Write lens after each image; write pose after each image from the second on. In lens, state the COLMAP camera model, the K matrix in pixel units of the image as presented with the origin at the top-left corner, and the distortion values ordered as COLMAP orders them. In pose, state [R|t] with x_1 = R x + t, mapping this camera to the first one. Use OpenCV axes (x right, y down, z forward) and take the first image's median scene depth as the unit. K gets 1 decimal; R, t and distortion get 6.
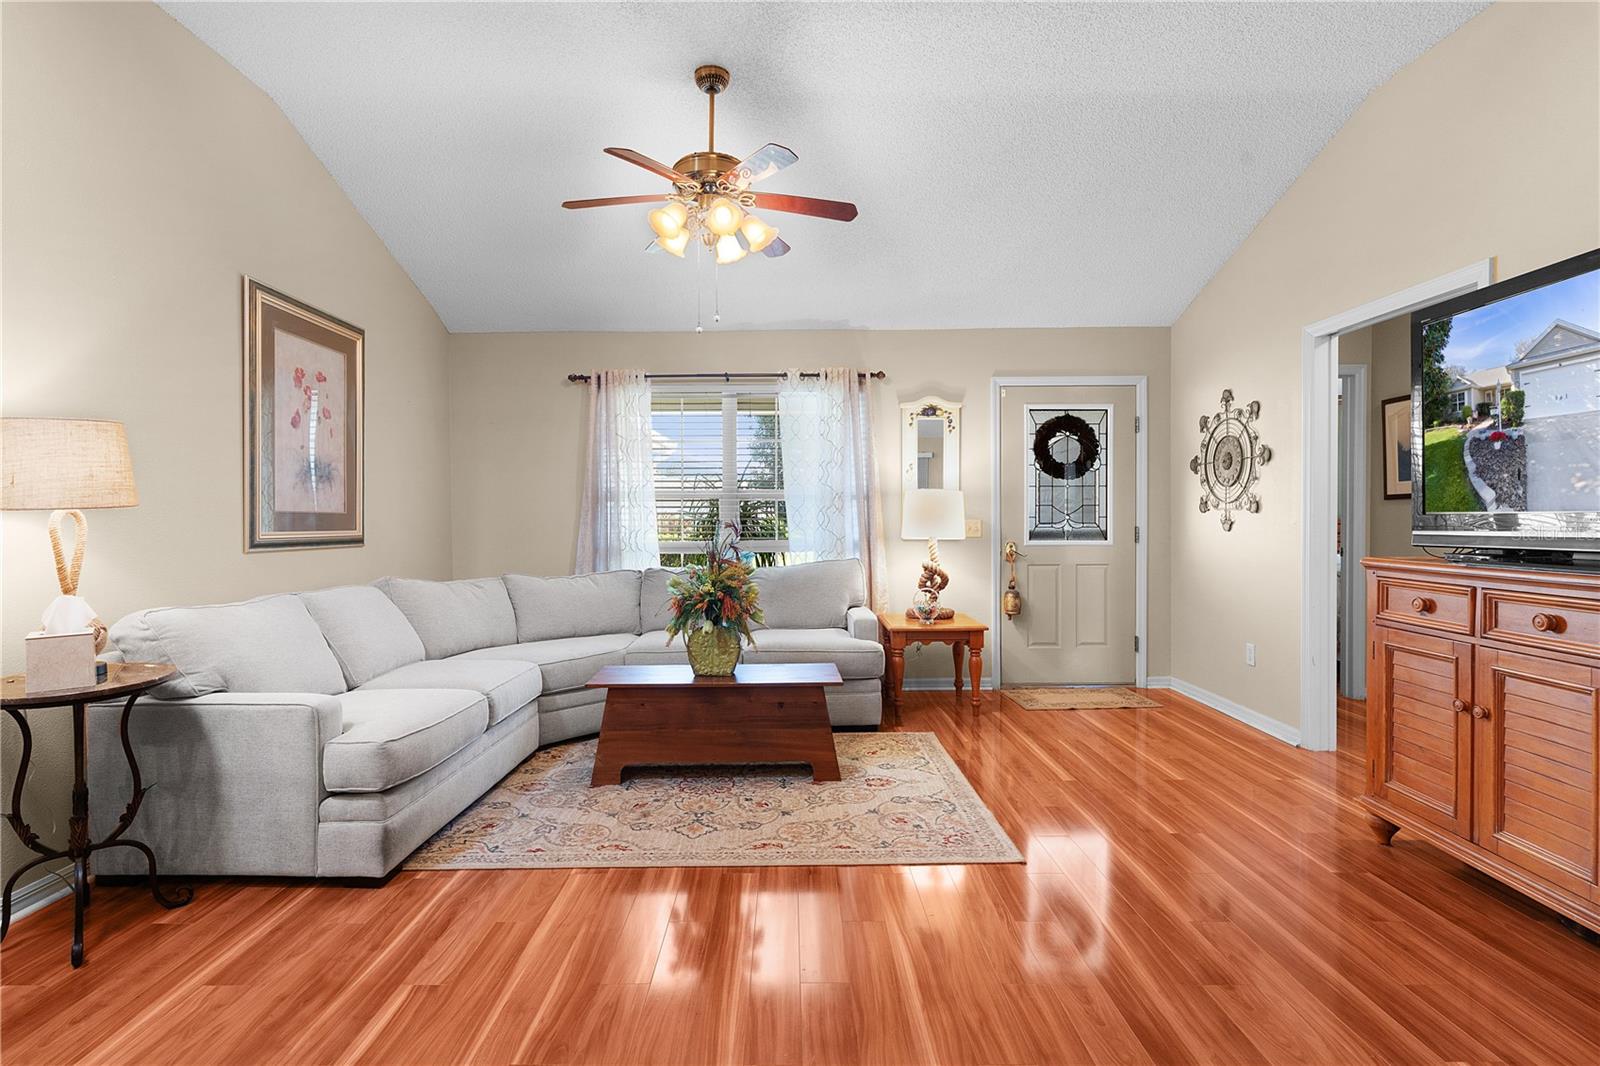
lens RADIAL K [[775.1, 0, 790.7], [0, 775.1, 529.0], [0, 0, 1]] dist [0.004510, -0.001472]
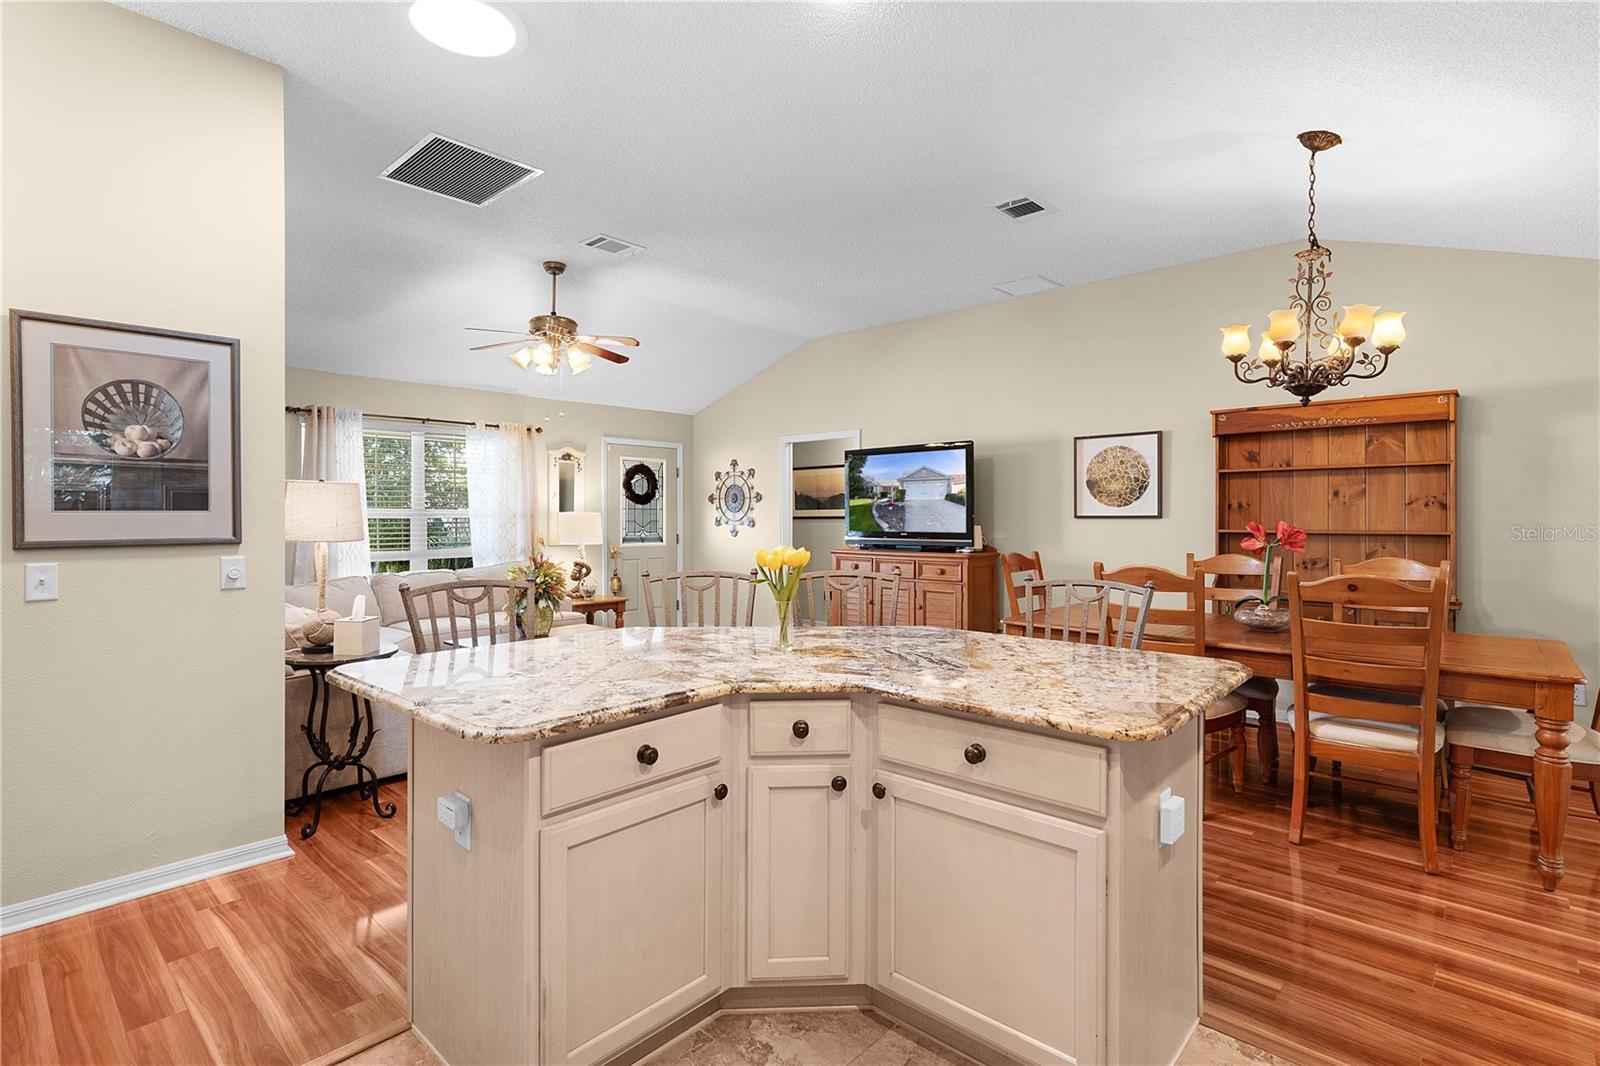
lens RADIAL K [[775.1, 0, 754.7], [0, 775.1, 515.6], [0, 0, 1]] dist [0.004510, -0.001472]
pose [[0.706460, 0.003788, 0.707743, -0.922312], [0.008273, 0.999873, -0.013610, -0.029302], [-0.707704, 0.015470, 0.706339, -0.424630]]
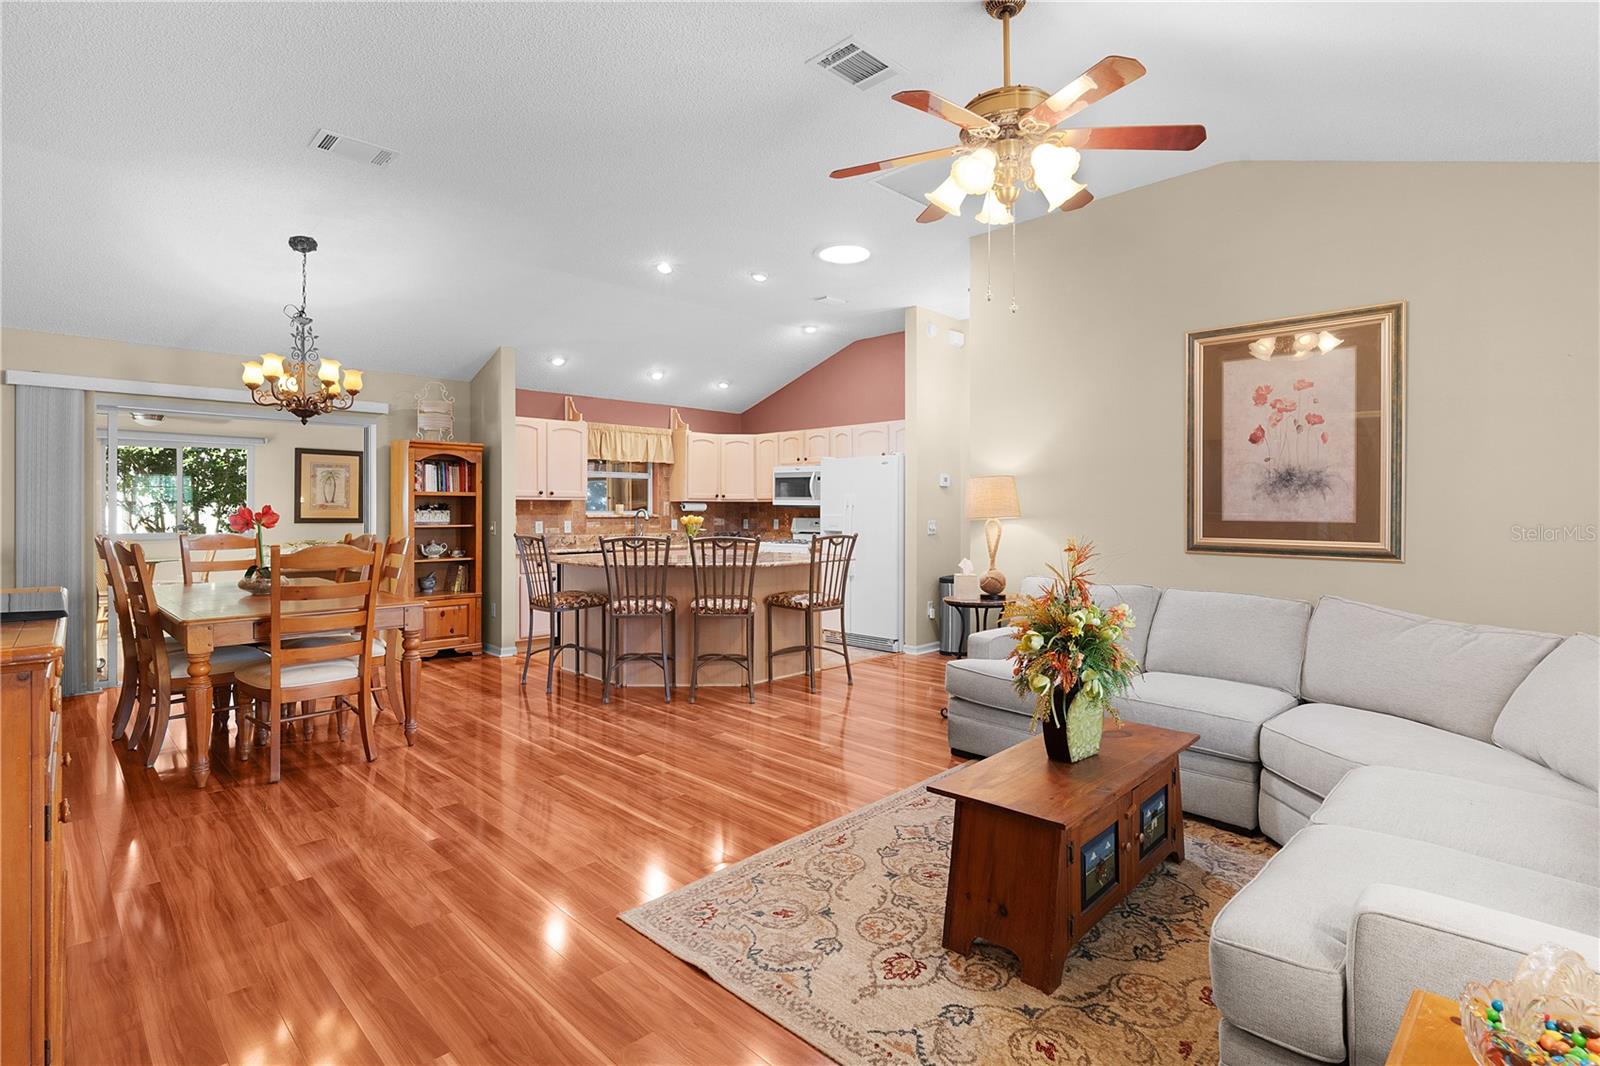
lens RADIAL K [[775.1, 0, 782.8], [0, 775.1, 512.4], [0, 0, 1]] dist [0.004510, -0.001472]
pose [[-0.715506, 0.005995, -0.698581, 0.615717], [-0.007977, 0.999828, 0.016750, -0.048463], [0.698562, 0.017557, -0.715335, 1.372641]]
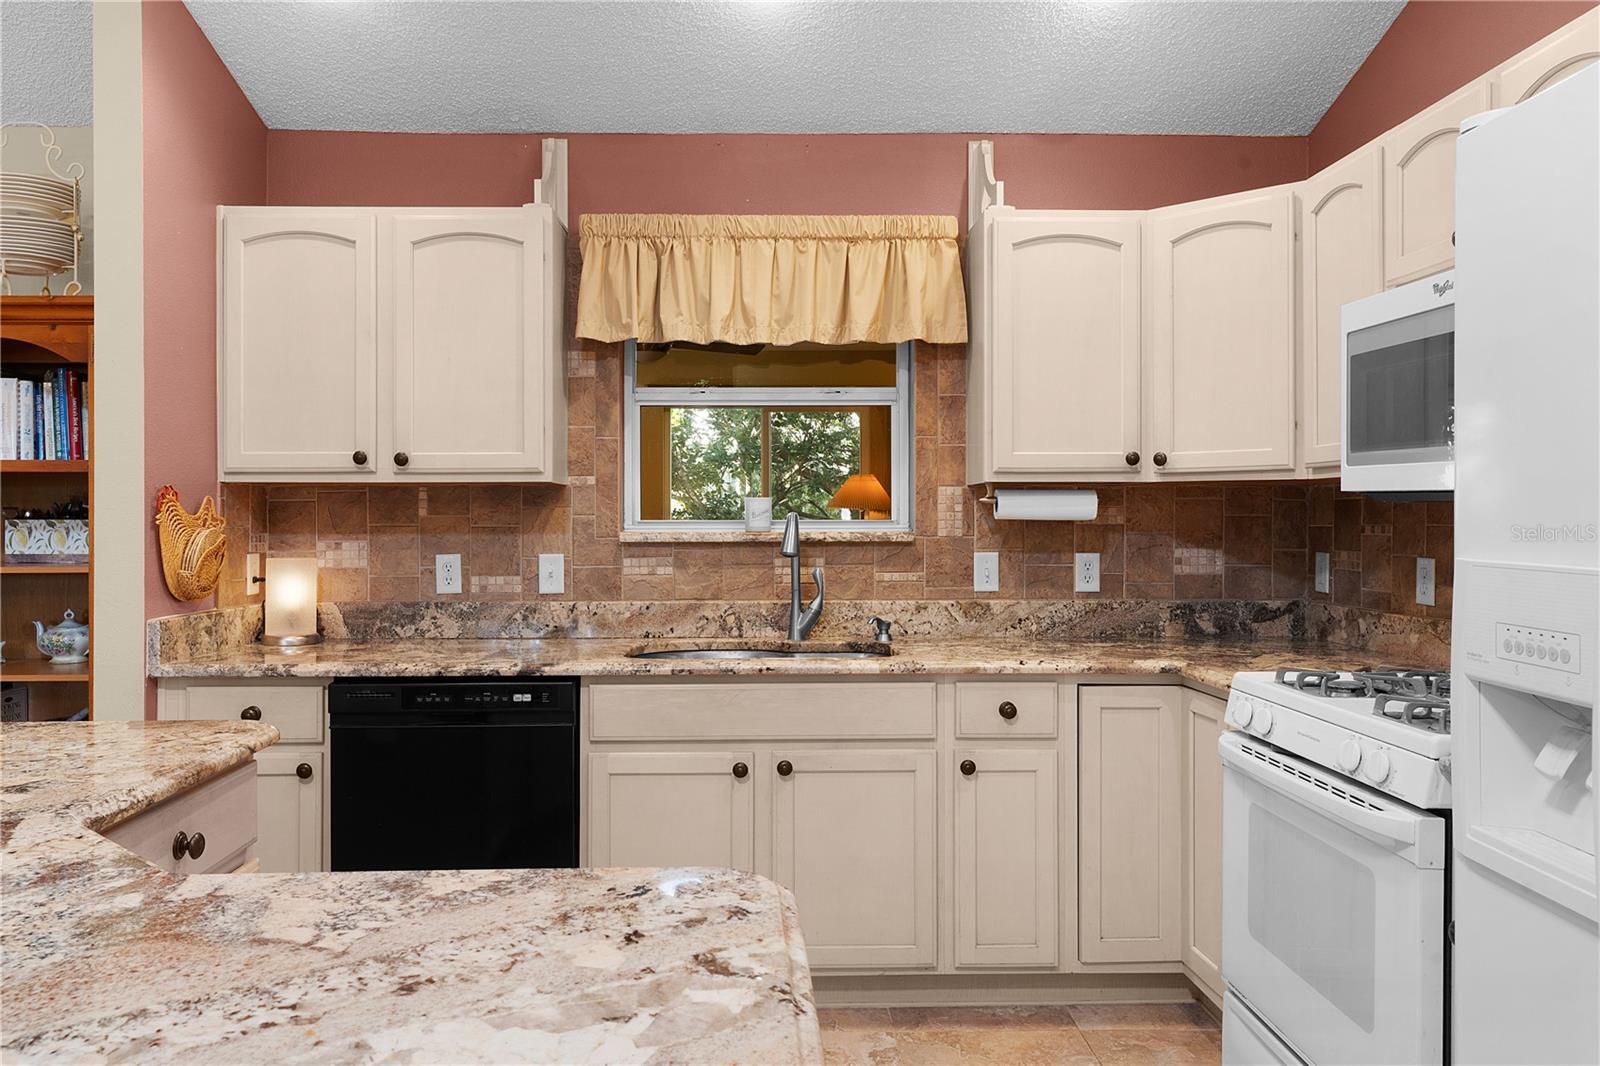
lens RADIAL K [[1159.1, 0, 785.7], [0, 1159.1, 509.6], [0, 0, 1]] dist [0.005244, 0.003181]
pose [[-0.999742, 0.004952, -0.022166, -0.715040], [0.004728, 0.999938, 0.010118, -0.028404], [0.022214, 0.010011, -0.999703, 0.322750]]
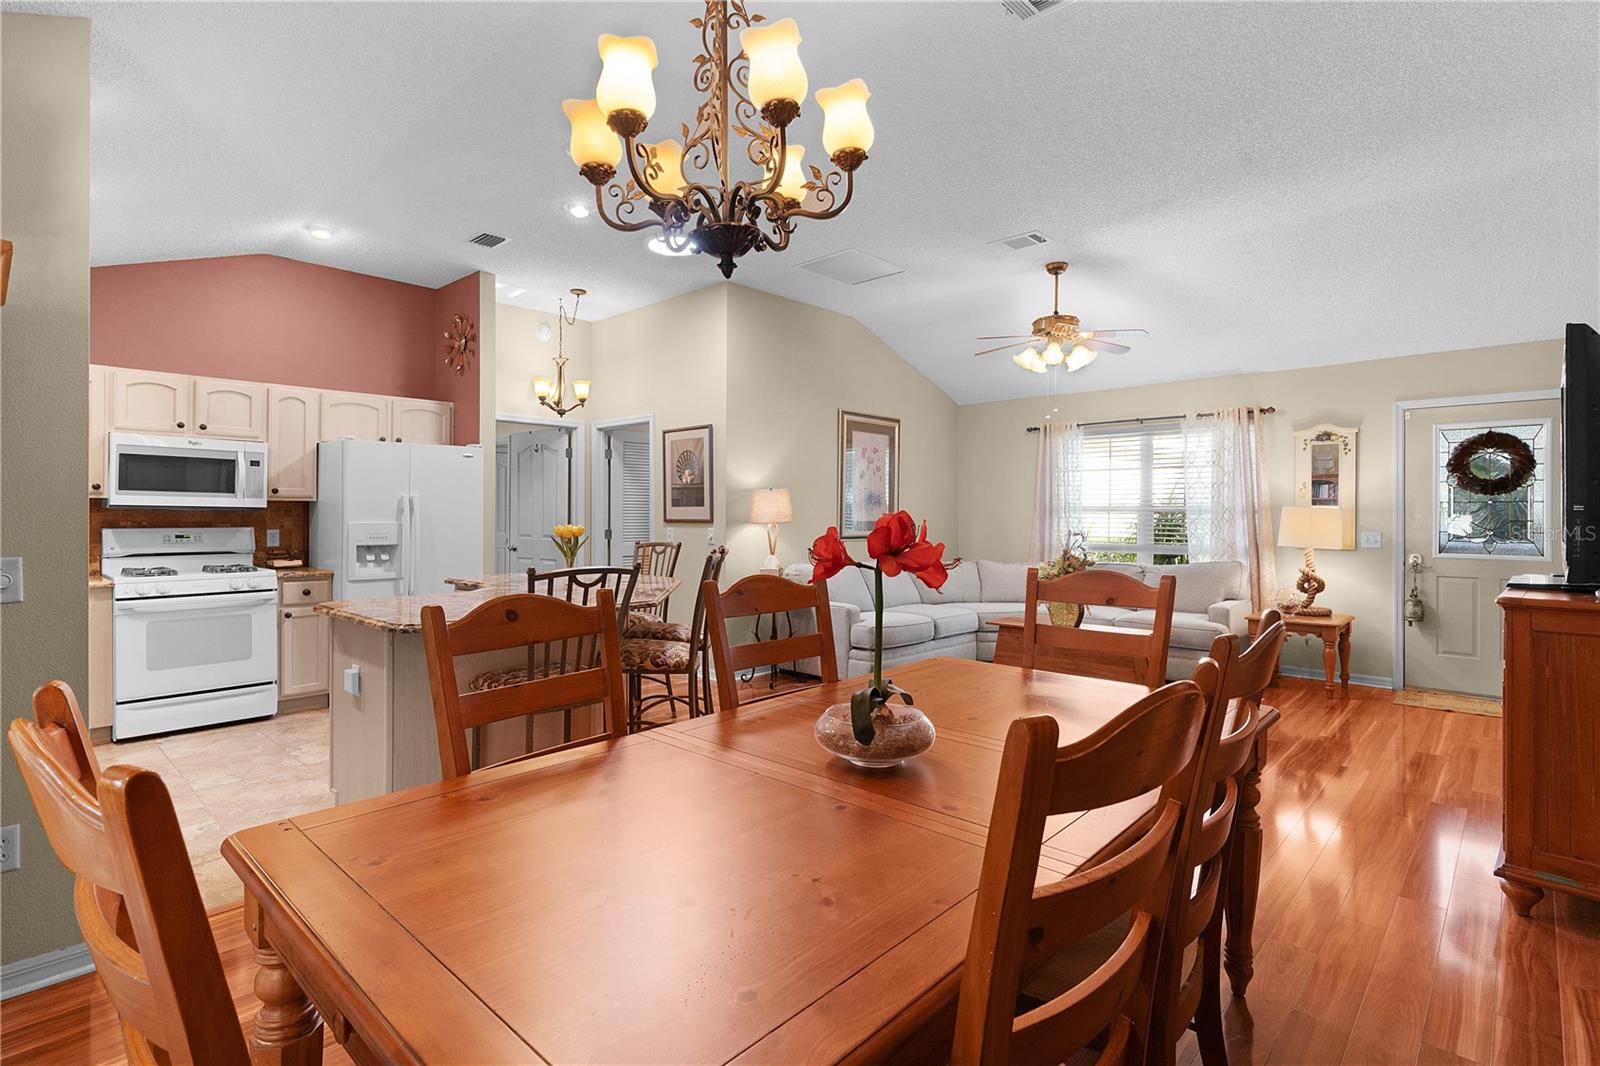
lens RADIAL K [[775.1, 0, 787.7], [0, 775.1, 510.4], [0, 0, 1]] dist [0.004510, -0.001472]
pose [[0.722201, 0.006074, -0.691657, 0.616088], [-0.017125, 0.999812, -0.009101, -0.029039], [0.691471, 0.018417, 0.722169, -0.576947]]
